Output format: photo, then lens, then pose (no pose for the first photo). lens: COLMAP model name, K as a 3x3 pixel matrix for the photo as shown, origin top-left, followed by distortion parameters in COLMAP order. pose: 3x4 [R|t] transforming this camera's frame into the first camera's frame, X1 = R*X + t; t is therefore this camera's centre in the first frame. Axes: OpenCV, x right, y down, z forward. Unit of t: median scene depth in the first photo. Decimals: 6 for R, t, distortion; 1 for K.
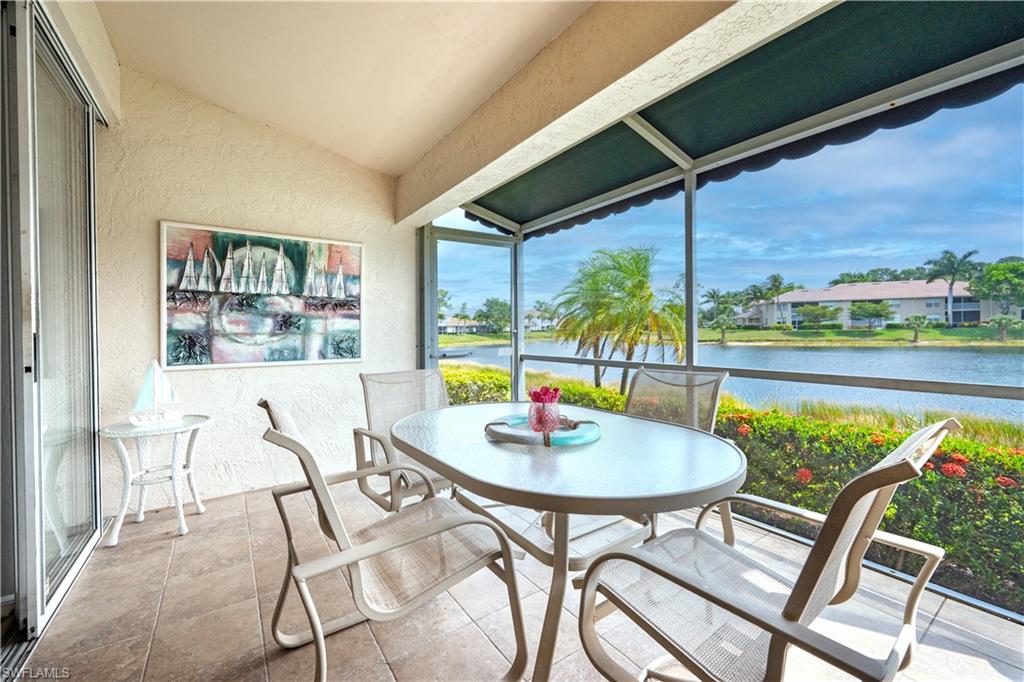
lens RADIAL K [[438.4, 0, 506.9], [0, 438.4, 338.0], [0, 0, 1]] dist [0.002890, 0.000140]
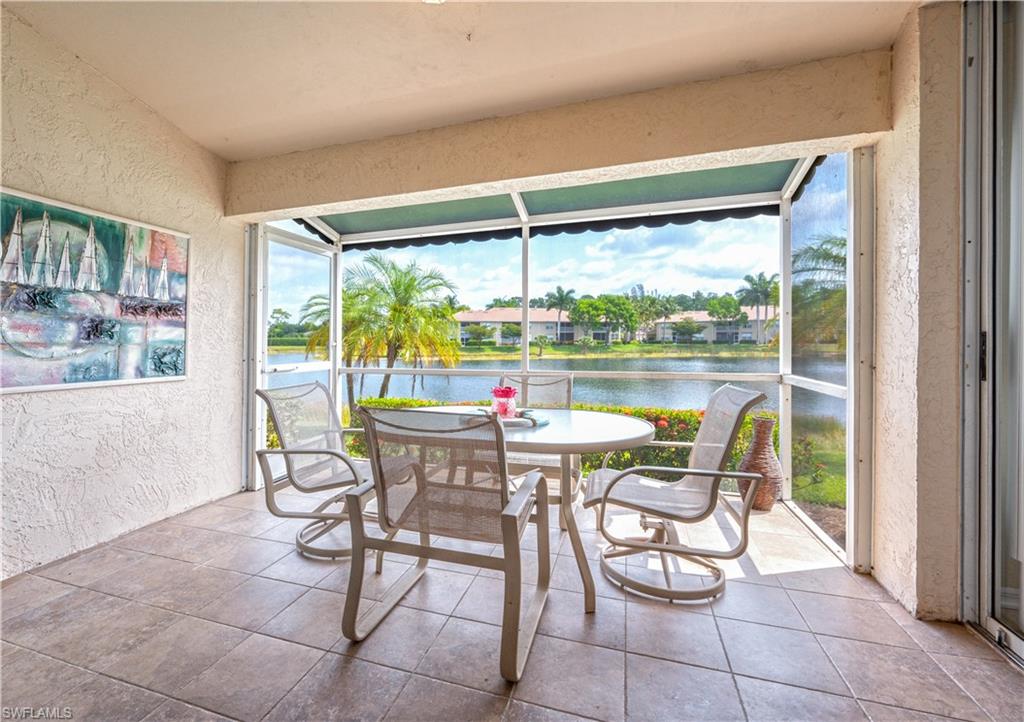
lens RADIAL K [[459.1, 0, 503.8], [0, 459.1, 359.2], [0, 0, 1]] dist [0.004056, -0.000136]
pose [[0.783140, -0.011714, 0.621736, -0.430133], [0.003990, 0.999897, 0.013813, 0.007034], [-0.621833, -0.008336, 0.783105, -0.036475]]
